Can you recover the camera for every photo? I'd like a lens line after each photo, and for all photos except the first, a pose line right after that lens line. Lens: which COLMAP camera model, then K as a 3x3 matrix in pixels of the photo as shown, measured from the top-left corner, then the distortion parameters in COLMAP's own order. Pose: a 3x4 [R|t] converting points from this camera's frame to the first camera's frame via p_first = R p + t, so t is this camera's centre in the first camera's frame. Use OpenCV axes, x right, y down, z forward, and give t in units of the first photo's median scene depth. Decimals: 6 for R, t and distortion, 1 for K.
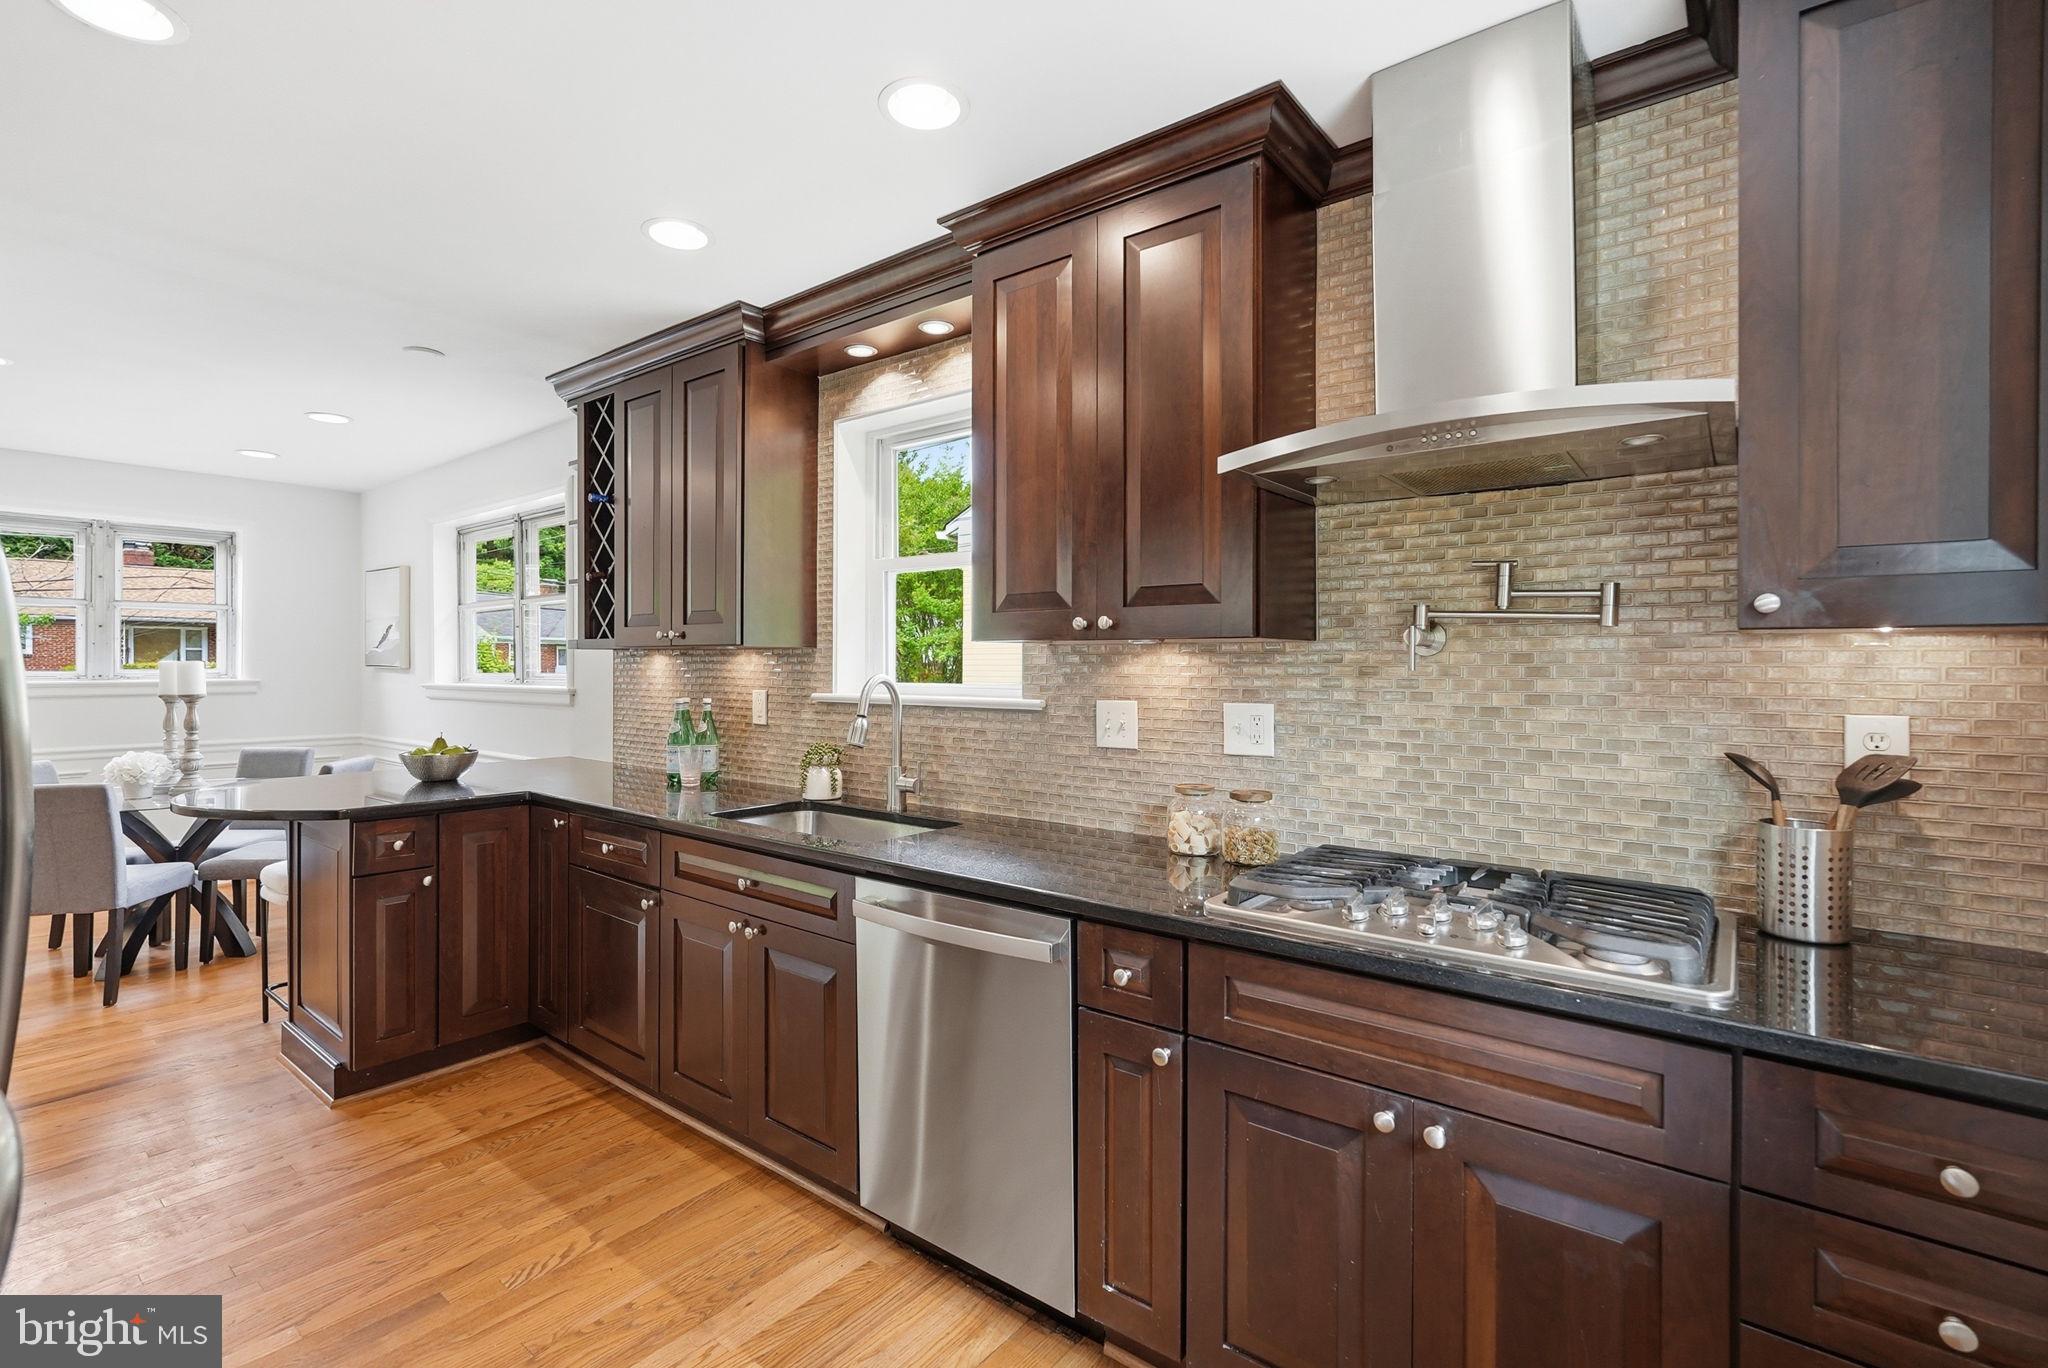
lens RADIAL K [[930.8, 0, 1016.6], [0, 930.8, 653.1], [0, 0, 1]] dist [0.001829, 0.000341]
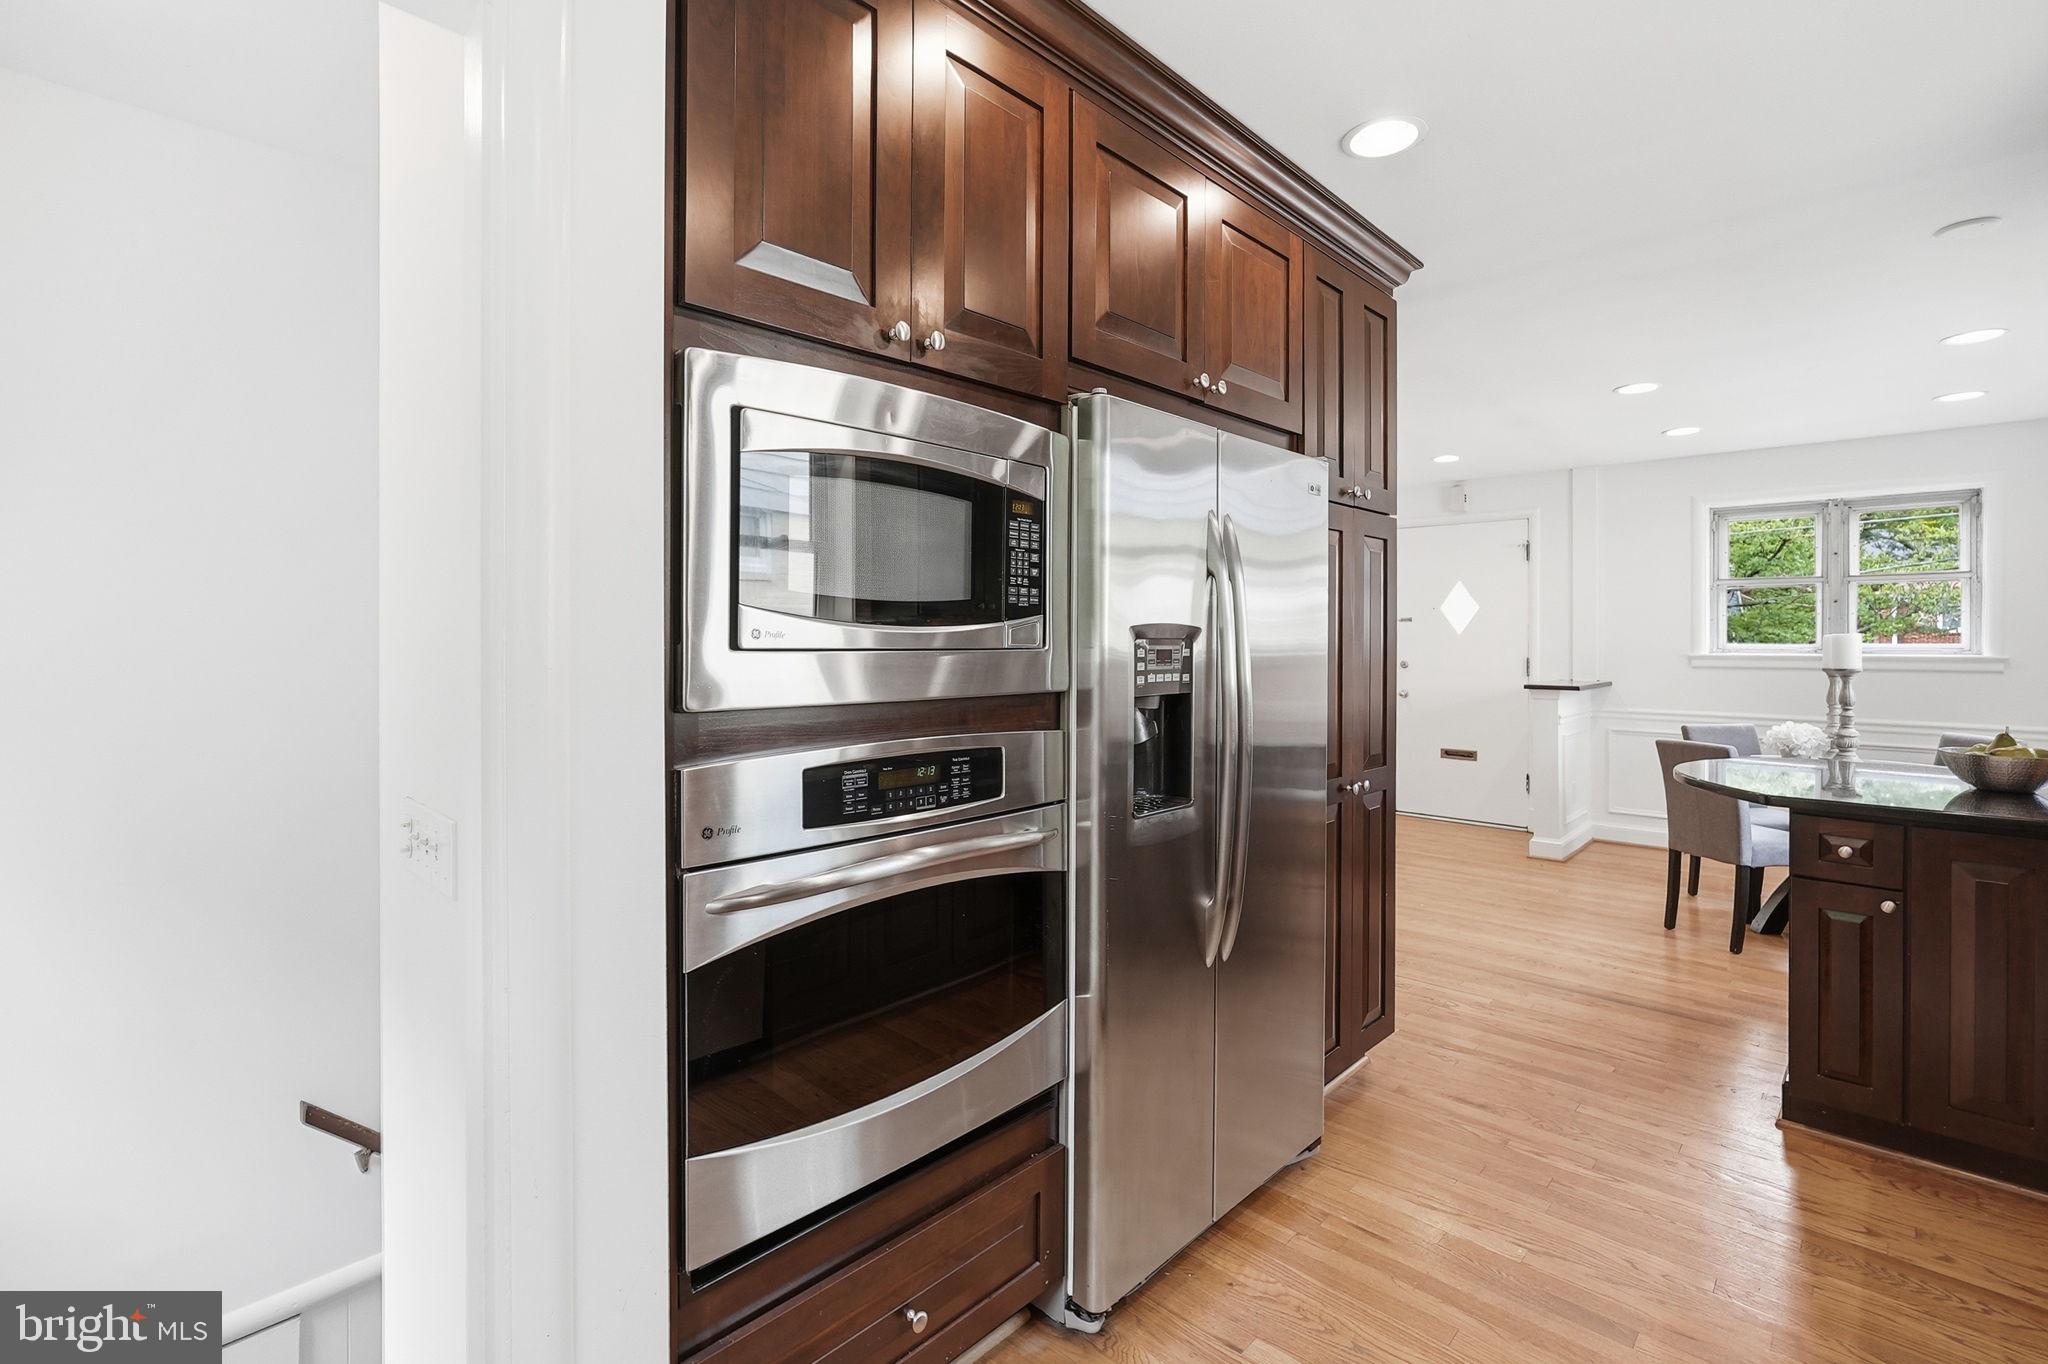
lens RADIAL K [[930.8, 0, 1016.6], [0, 930.8, 651.1], [0, 0, 1]] dist [0.001829, 0.000341]
pose [[-0.078796, 0.011782, -0.996821, 0.142088], [0.006580, 0.999915, 0.011298, 0.009596], [0.996869, -0.005669, -0.078867, 0.222158]]
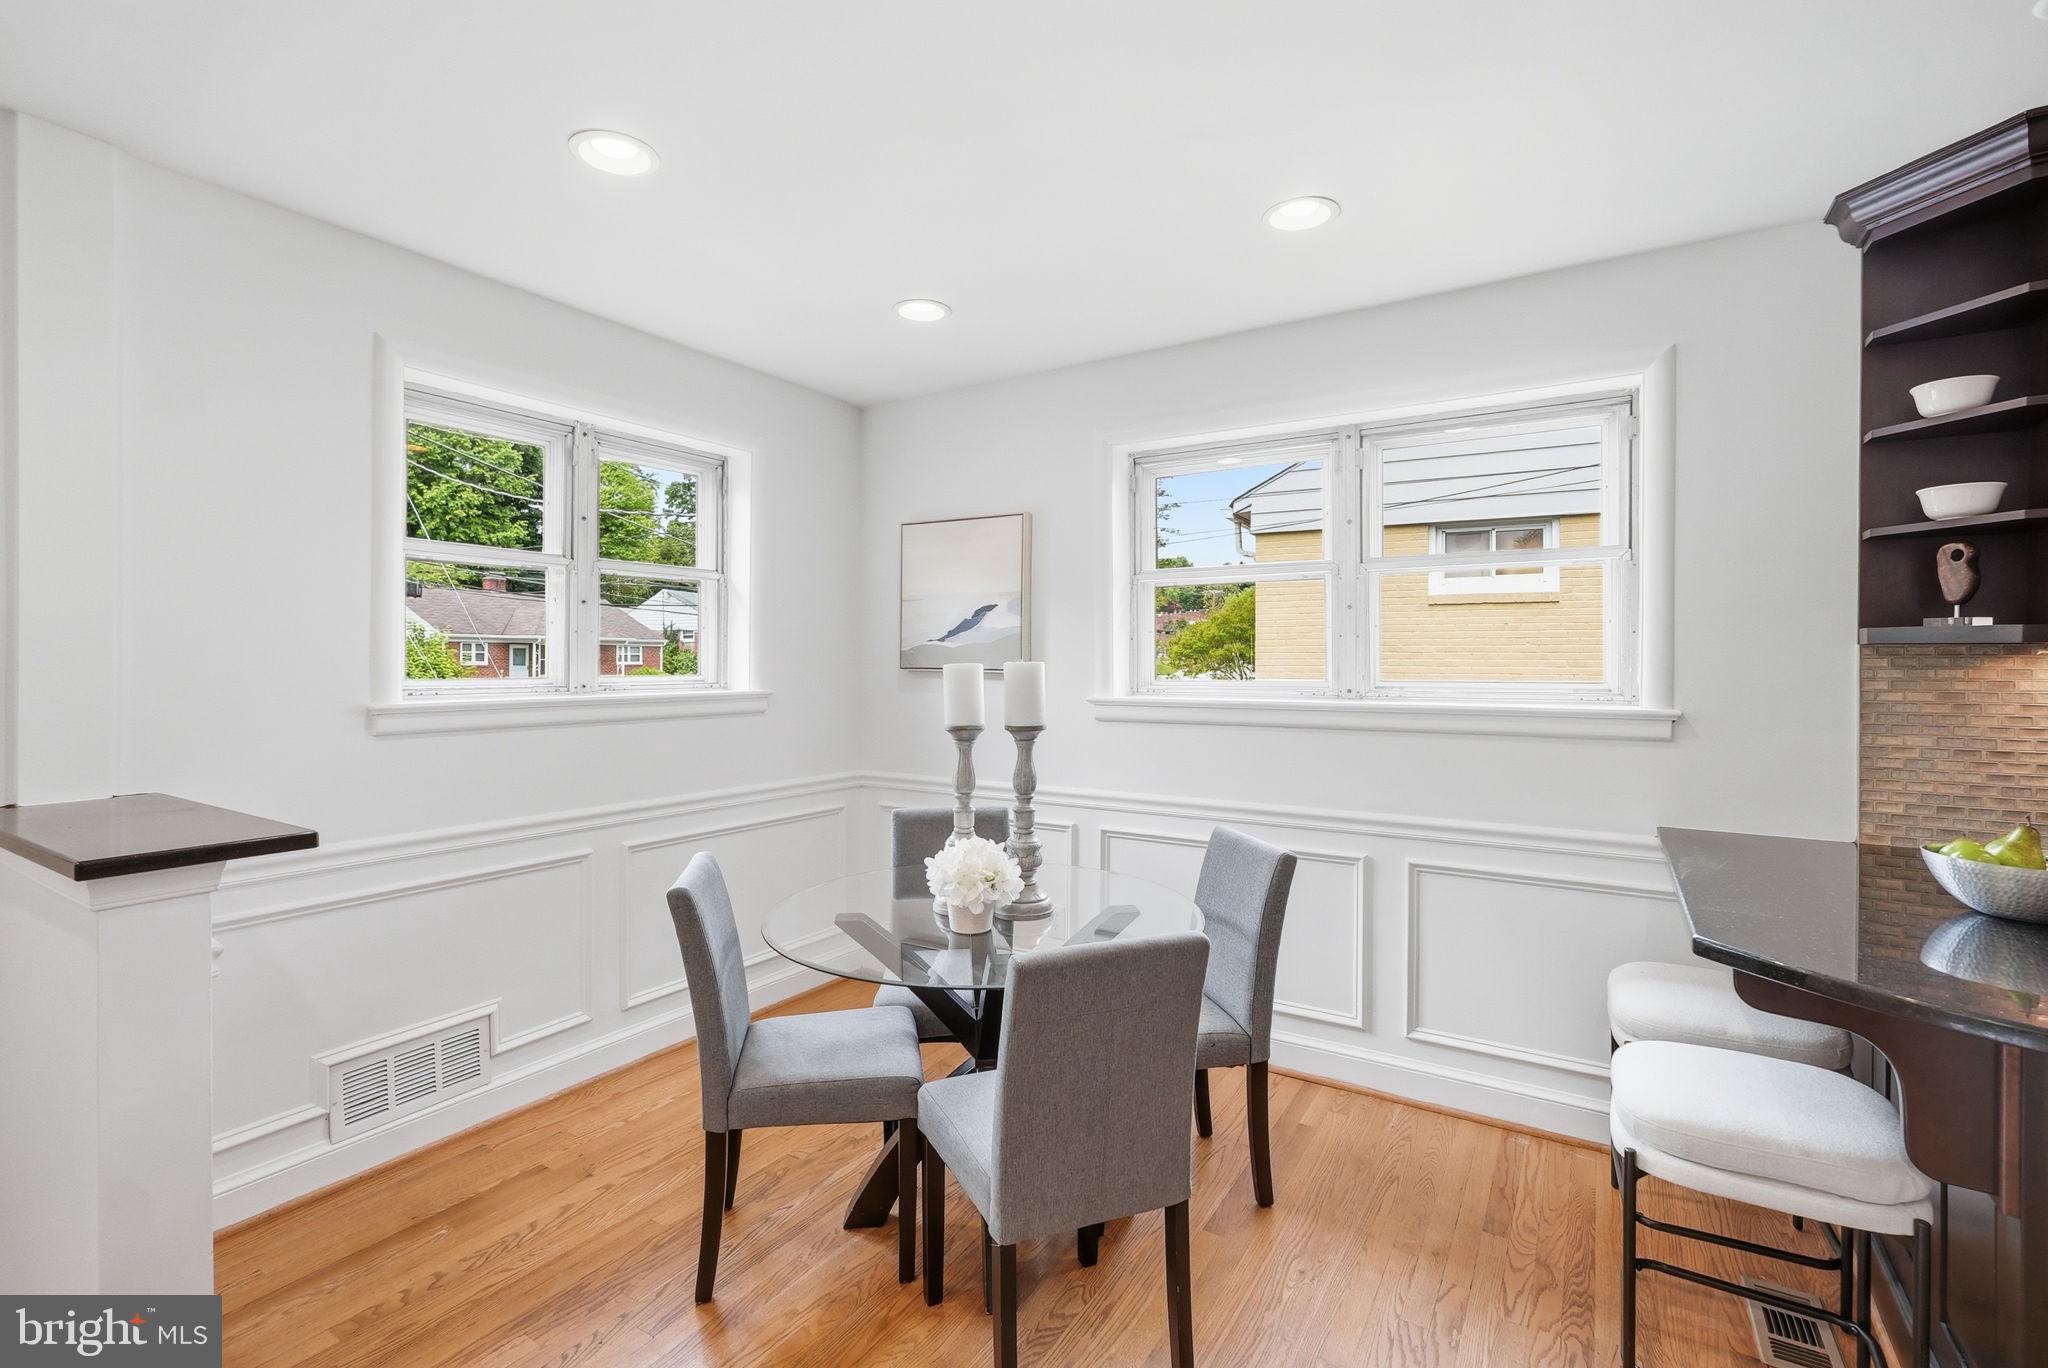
lens RADIAL K [[930.8, 0, 1016.6], [0, 930.8, 653.1], [0, 0, 1]] dist [0.001829, 0.000341]
pose [[0.994361, 0.001657, 0.106036, -0.948716], [-0.001606, 0.999999, -0.000574, 0.003627], [-0.106037, 0.000400, 0.994362, 0.477119]]
